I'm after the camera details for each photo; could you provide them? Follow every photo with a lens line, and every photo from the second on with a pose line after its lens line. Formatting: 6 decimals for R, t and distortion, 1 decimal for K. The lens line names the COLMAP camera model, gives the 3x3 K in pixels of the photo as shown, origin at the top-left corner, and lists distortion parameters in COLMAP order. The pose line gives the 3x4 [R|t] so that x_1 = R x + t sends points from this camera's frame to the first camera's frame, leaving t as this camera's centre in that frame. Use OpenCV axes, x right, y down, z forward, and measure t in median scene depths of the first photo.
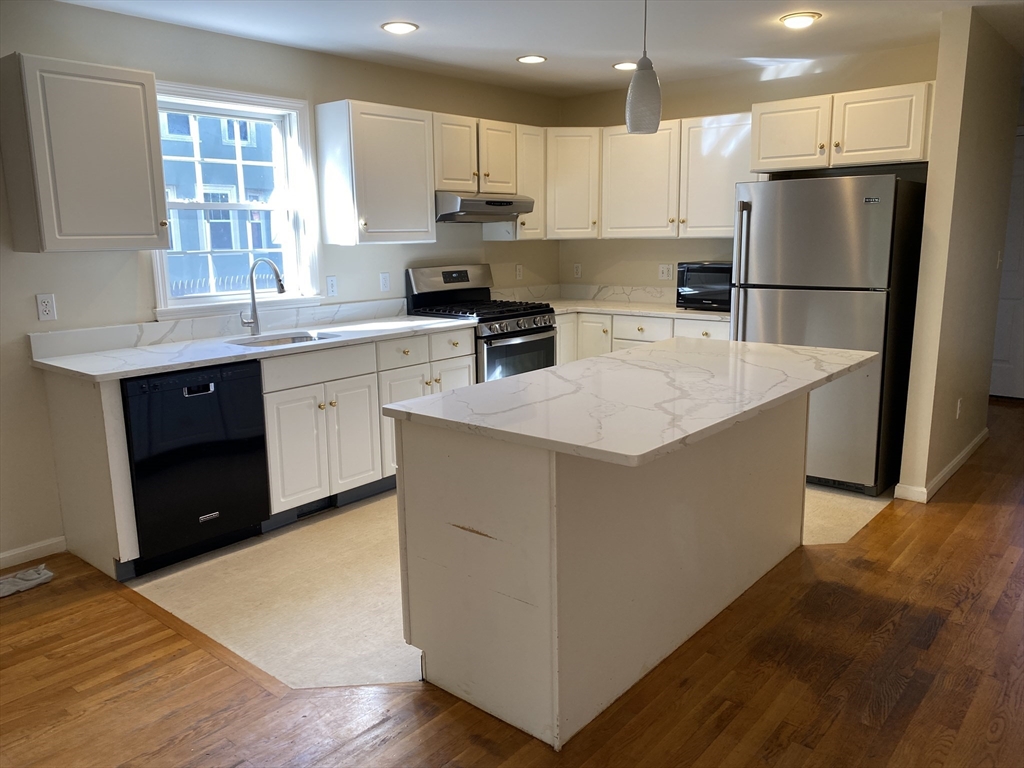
lens RADIAL K [[776.1, 0, 512.0], [0, 776.1, 384.0], [0, 0, 1]] dist [0.059965, -0.084869]
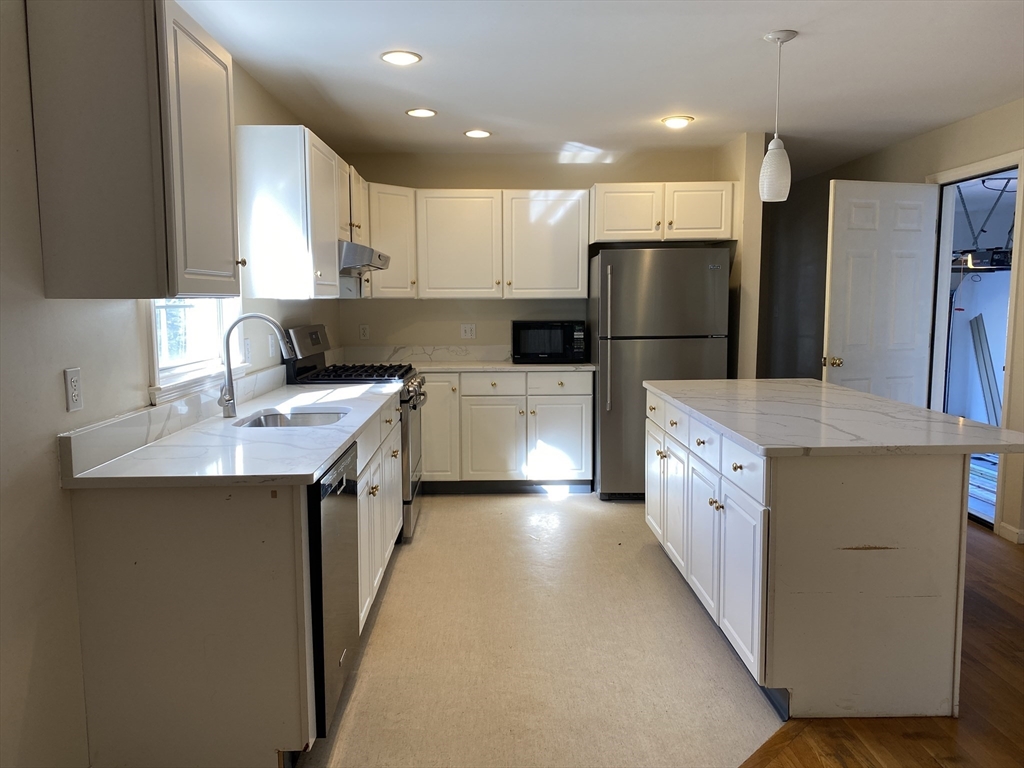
lens RADIAL K [[776.1, 0, 512.0], [0, 776.1, 384.0], [0, 0, 1]] dist [0.059965, -0.084869]
pose [[0.750962, -0.064545, 0.657184, -0.544640], [0.124455, 0.991210, -0.044864, -0.024104], [-0.648512, 0.115481, 0.752394, 0.231306]]
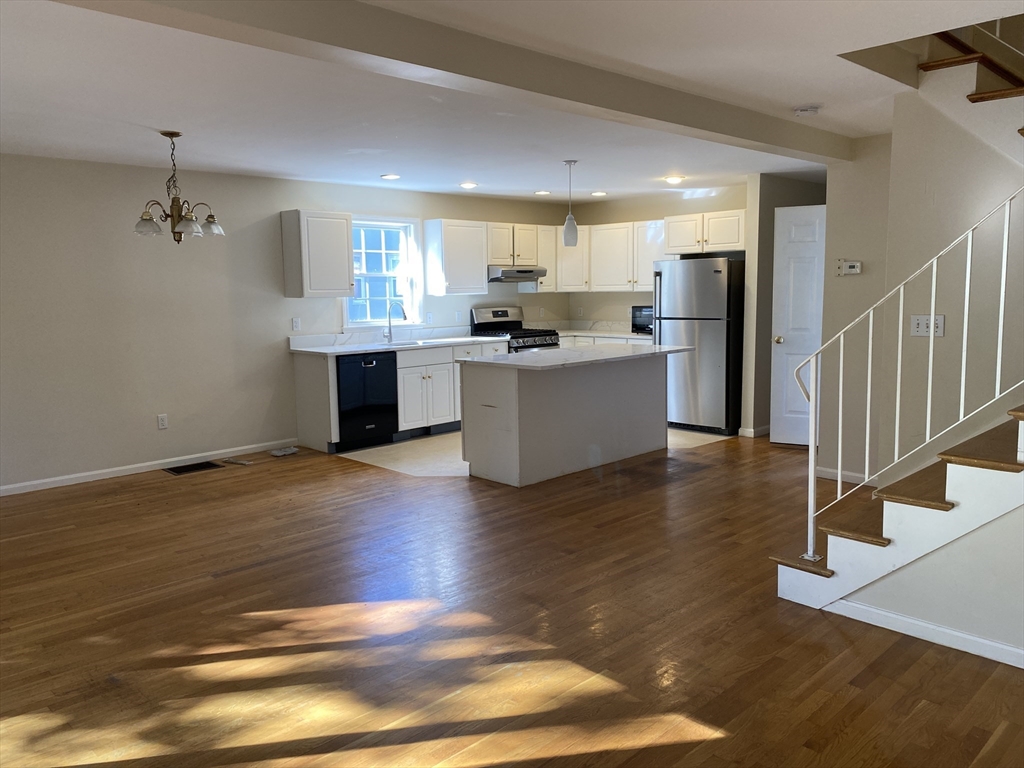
lens RADIAL K [[776.1, 0, 512.0], [0, 776.1, 384.0], [0, 0, 1]] dist [0.059965, -0.084869]
pose [[0.995267, 0.011564, -0.096484, 0.131783], [-0.018084, 0.997590, -0.066981, 0.141743], [0.095477, 0.068409, 0.993078, -0.744721]]
